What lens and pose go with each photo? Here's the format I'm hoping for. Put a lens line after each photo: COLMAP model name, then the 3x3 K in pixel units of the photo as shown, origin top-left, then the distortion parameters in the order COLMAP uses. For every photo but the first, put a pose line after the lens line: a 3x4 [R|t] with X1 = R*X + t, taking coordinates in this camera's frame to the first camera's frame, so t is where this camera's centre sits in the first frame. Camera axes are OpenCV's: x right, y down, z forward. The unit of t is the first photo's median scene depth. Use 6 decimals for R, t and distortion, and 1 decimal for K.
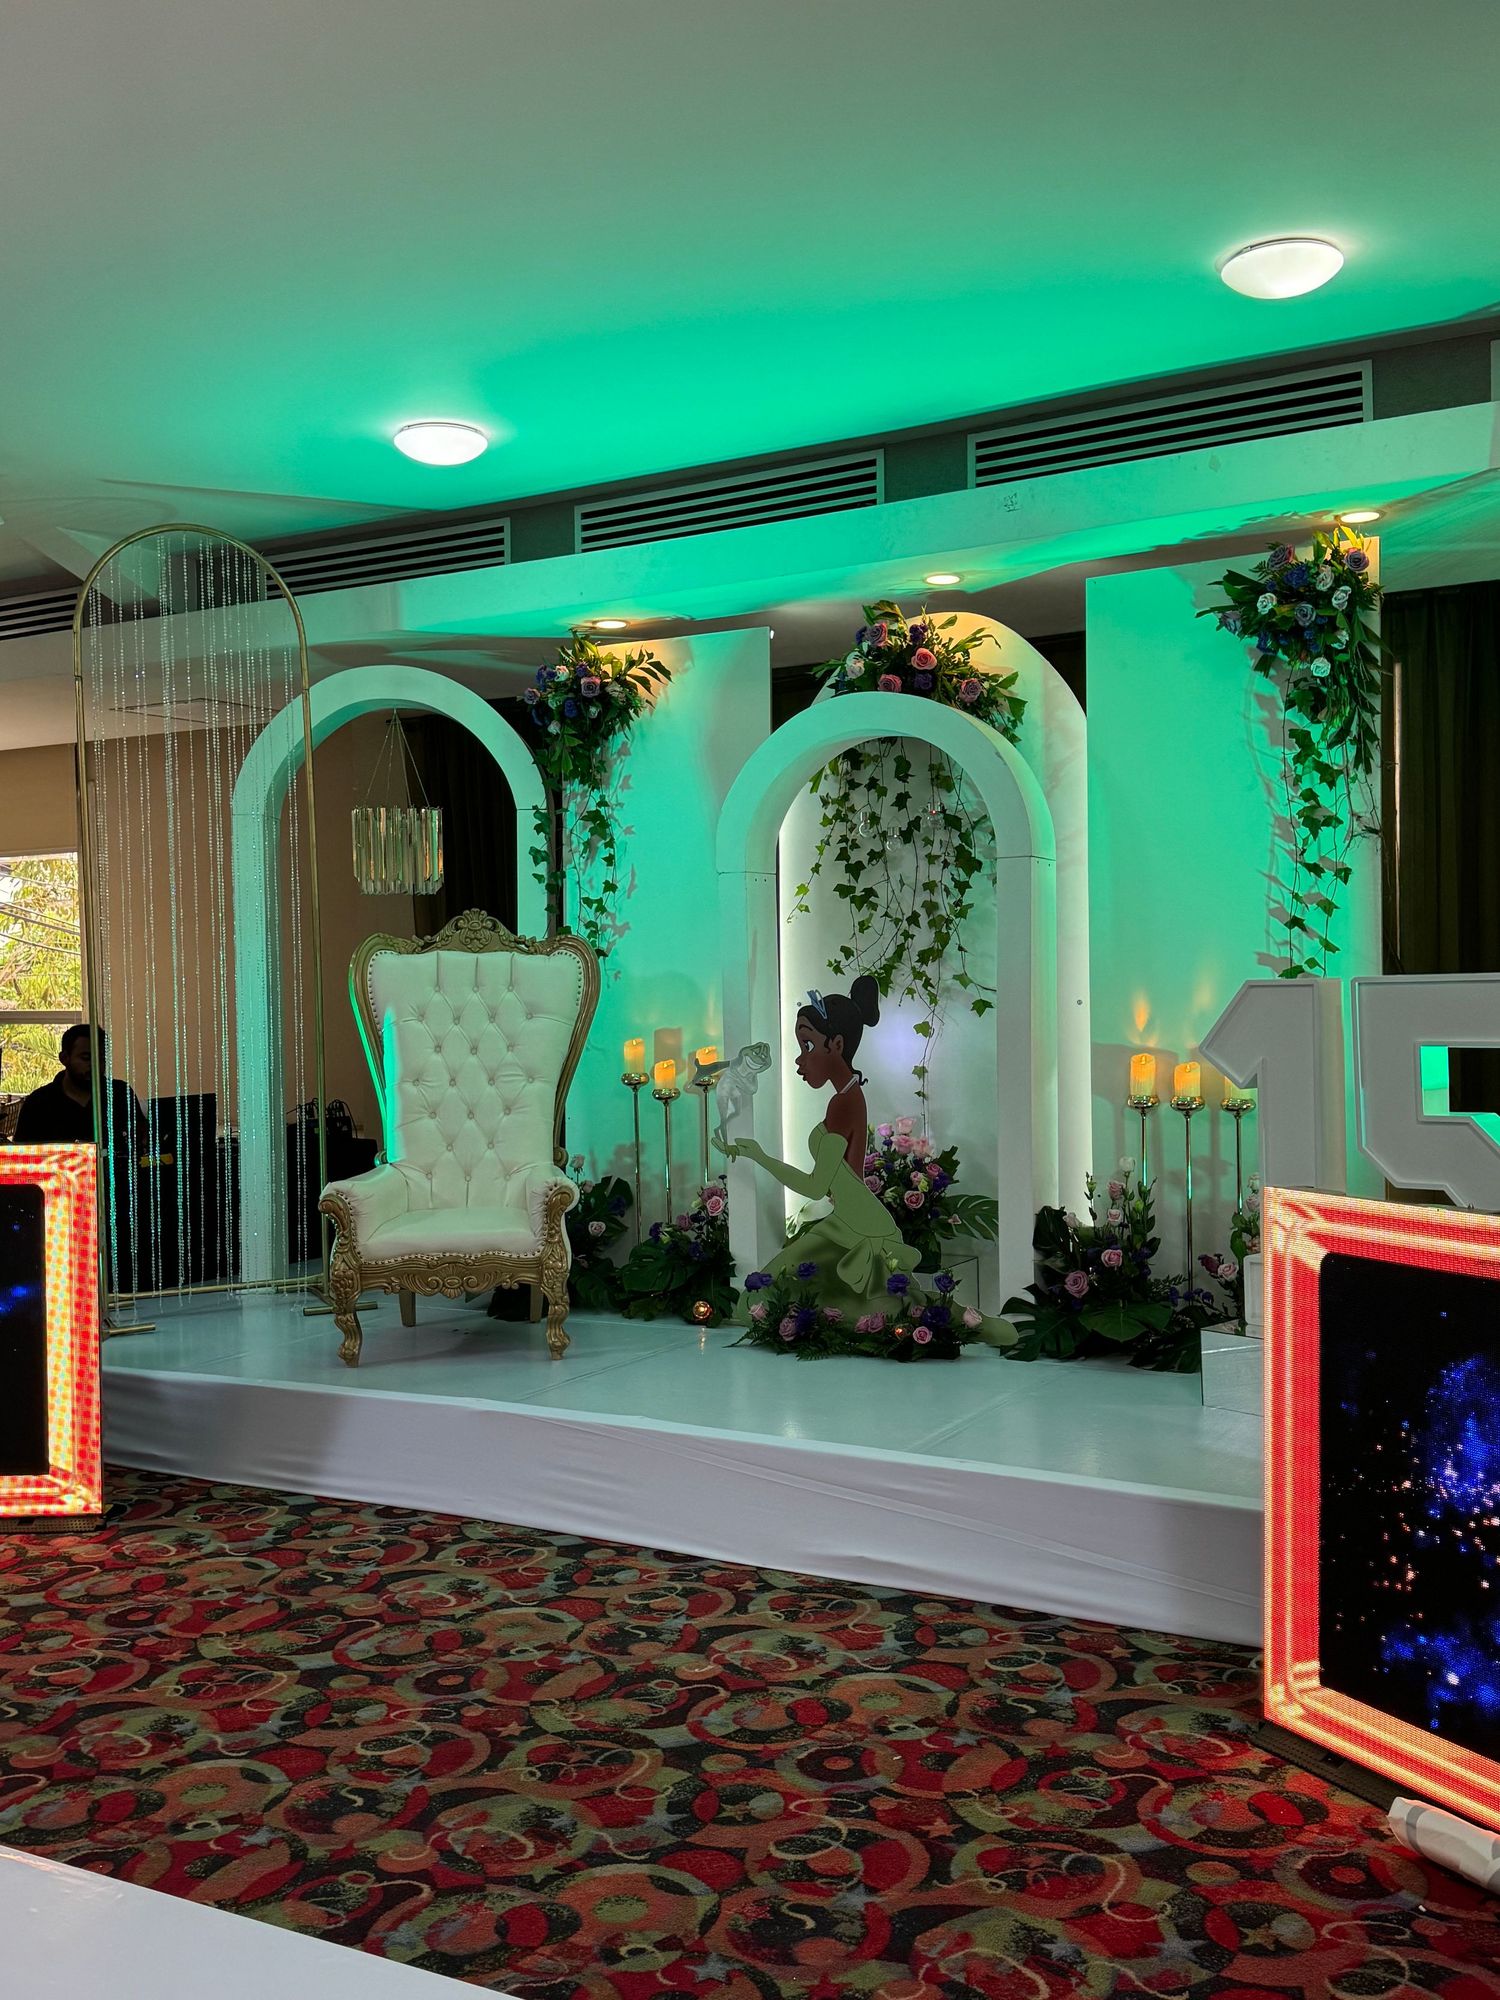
lens RADIAL K [[1865.6, 0, 748.9], [0, 1865.6, 1005.6], [0, 0, 1]] dist [0.142467, 0.000000]
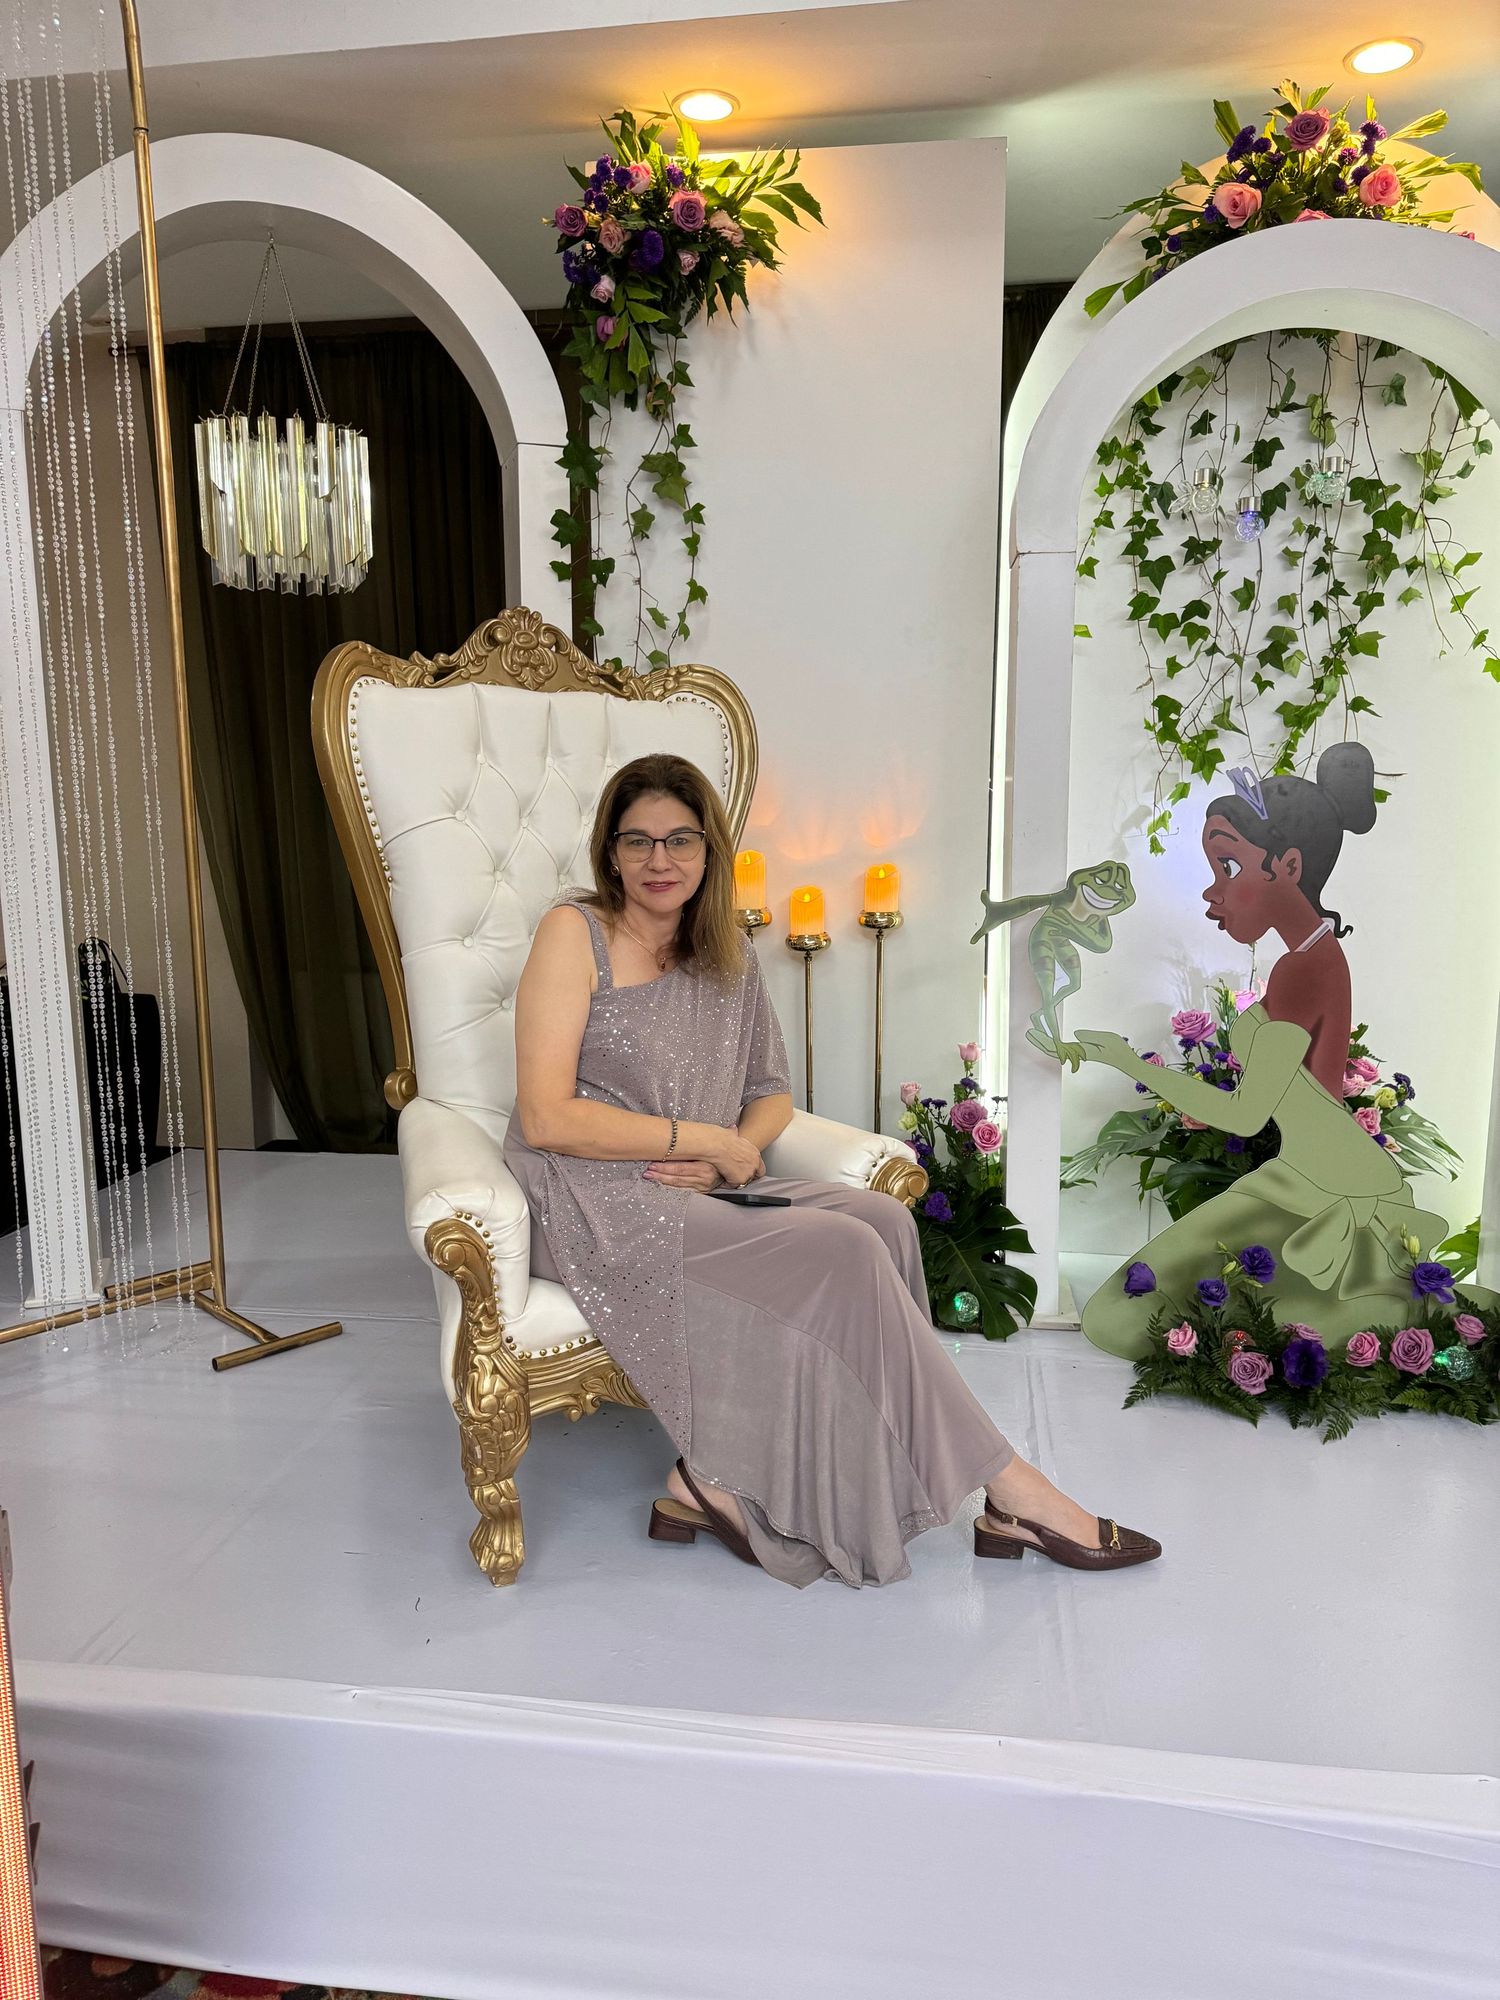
lens RADIAL K [[1432.5, 0, 745.9], [0, 1432.5, 997.9], [0, 0, 1]] dist [0.042284, -0.040750]
pose [[0.931084, -0.041294, 0.362461, -0.250174], [-0.009535, 0.990479, 0.137334, 0.001868], [-0.364681, -0.131326, 0.921825, 0.609521]]
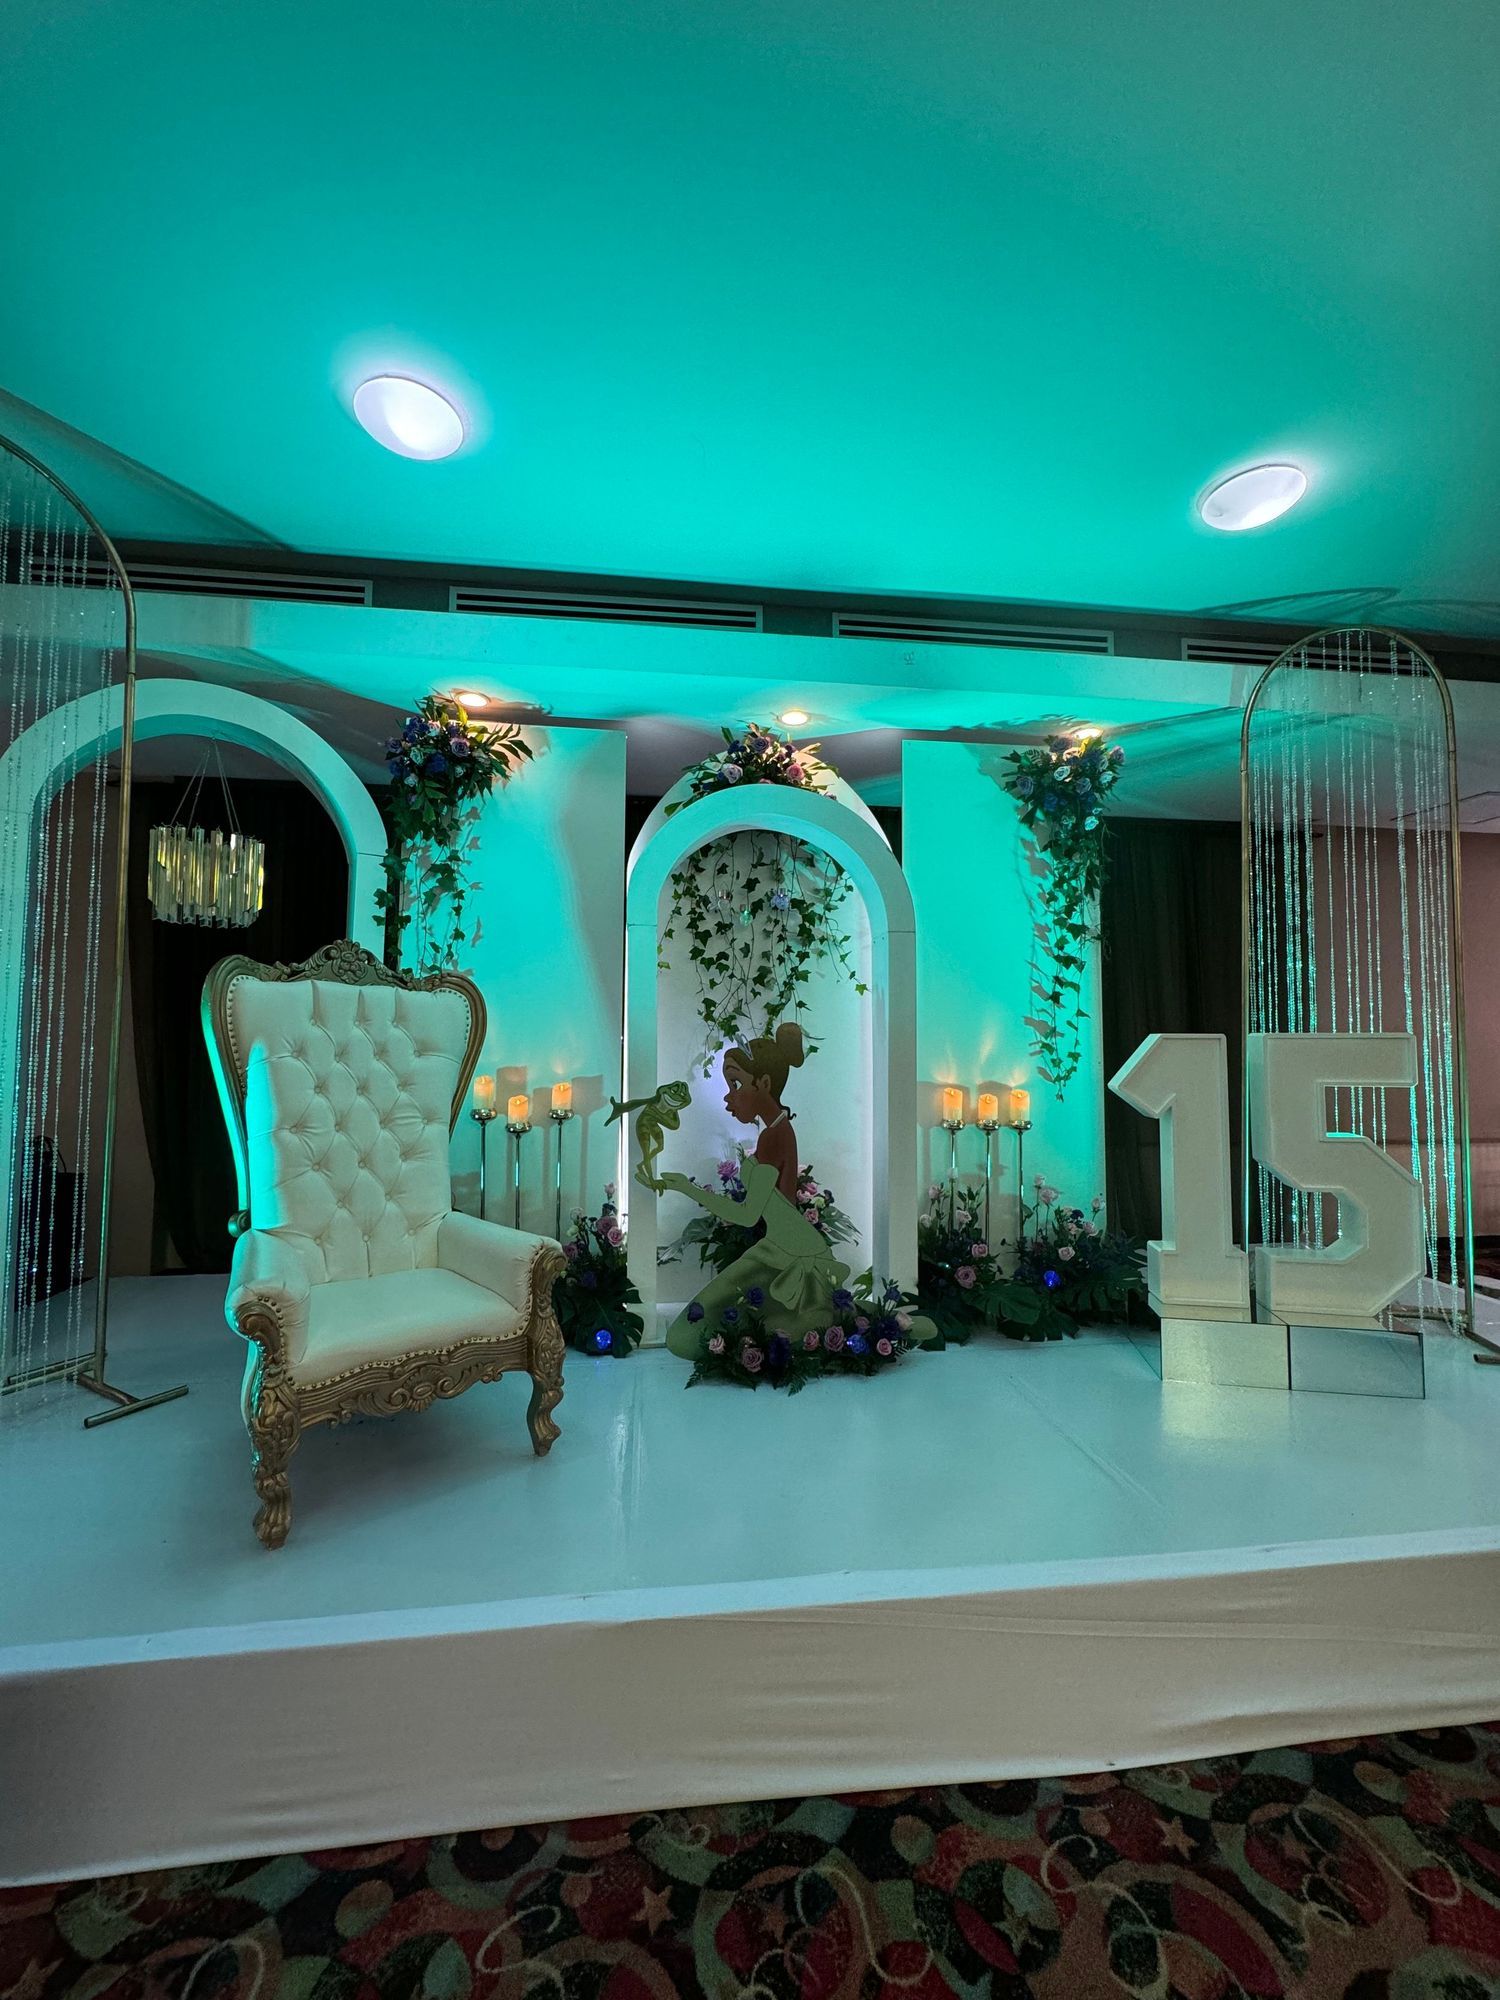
lens RADIAL K [[799.6, 0, 748.6], [0, 799.6, 996.7], [0, 0, 1]] dist [-0.001707, 0.000683]
pose [[0.797920, 0.057007, 0.600062, -0.235126], [-0.014208, 0.997020, -0.075826, 0.005182], [-0.602596, 0.051977, 0.796352, 0.581994]]
